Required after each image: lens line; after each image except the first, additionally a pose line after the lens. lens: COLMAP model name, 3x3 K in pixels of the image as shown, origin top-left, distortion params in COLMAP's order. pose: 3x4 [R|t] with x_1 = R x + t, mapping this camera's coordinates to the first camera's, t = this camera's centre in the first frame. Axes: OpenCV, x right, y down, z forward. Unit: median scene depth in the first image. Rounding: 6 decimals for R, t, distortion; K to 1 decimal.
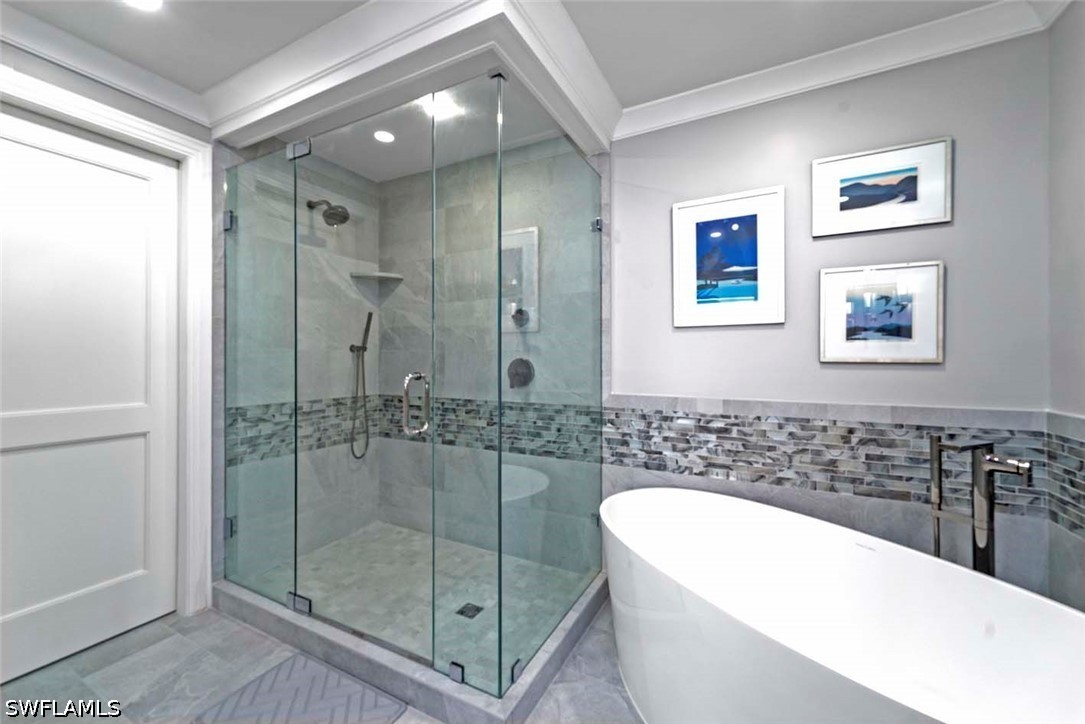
lens RADIAL K [[435.6, 0, 526.1], [0, 435.6, 358.9], [0, 0, 1]] dist [0.001716, 0.000338]
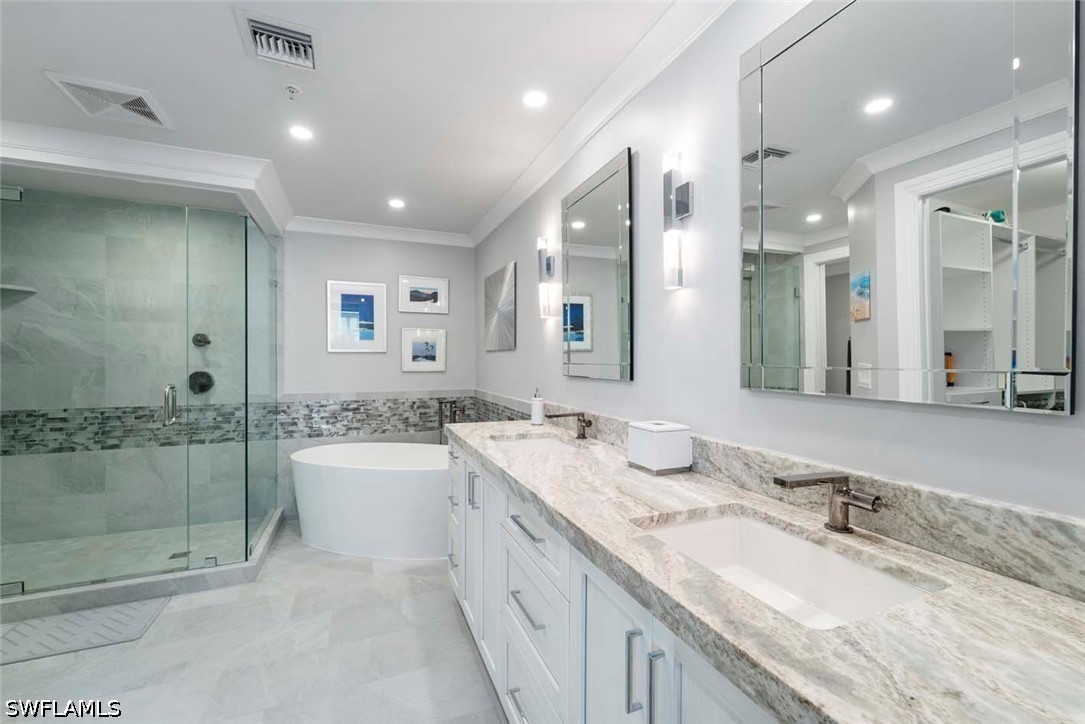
lens RADIAL K [[435.6, 0, 543.1], [0, 435.6, 360.3], [0, 0, 1]] dist [0.001716, 0.000338]
pose [[0.619214, 0.001312, 0.785221, -0.454458], [-0.001910, 0.999998, -0.000164, -0.039578], [-0.785220, -0.001398, 0.619215, -0.687154]]
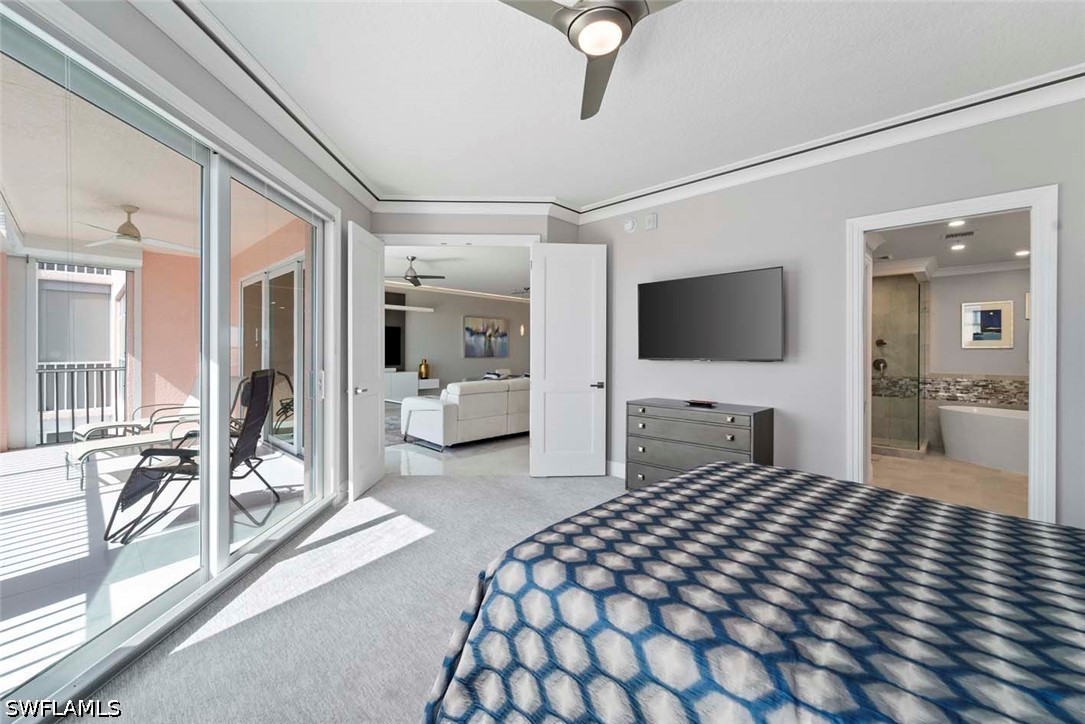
lens RADIAL K [[435.6, 0, 541.9], [0, 435.6, 351.7], [0, 0, 1]] dist [0.001716, 0.000338]
pose [[0.964634, 0.004023, -0.263562, -1.396376], [-0.002219, 0.999972, 0.007142, -0.061879], [0.263583, -0.006305, 0.964616, -2.203573]]
